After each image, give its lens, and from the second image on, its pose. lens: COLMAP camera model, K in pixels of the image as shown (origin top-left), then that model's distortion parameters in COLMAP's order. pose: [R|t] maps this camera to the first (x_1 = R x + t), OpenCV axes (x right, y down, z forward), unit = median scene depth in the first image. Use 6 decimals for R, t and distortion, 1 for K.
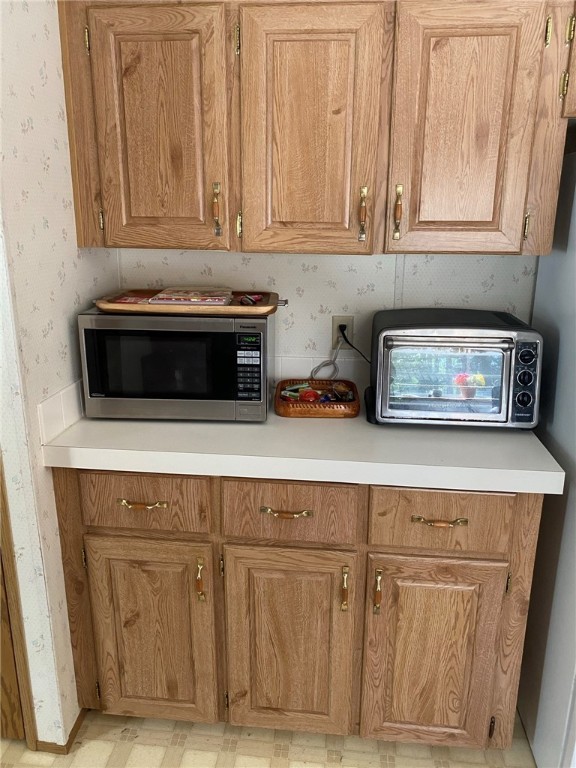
lens RADIAL K [[582.7, 0, 288.0], [0, 582.7, 383.7], [0, 0, 1]] dist [-0.001547, -0.000329]
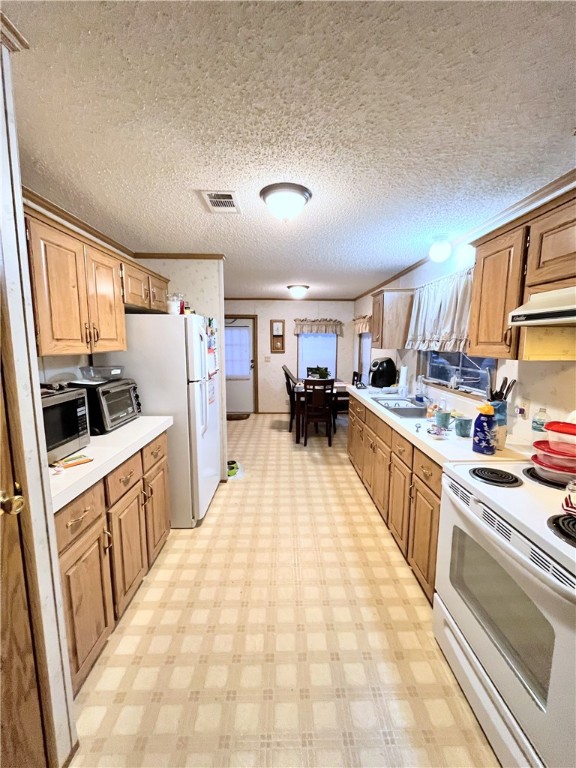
lens RADIAL K [[308.6, 0, 288.4], [0, 308.6, 383.0], [0, 0, 1]] dist [-0.001248, -0.000353]
pose [[-0.105982, -0.132495, 0.985501, -1.069921], [0.257591, 0.953593, 0.155907, -0.111871], [-0.960424, 0.270380, -0.066934, 0.416930]]
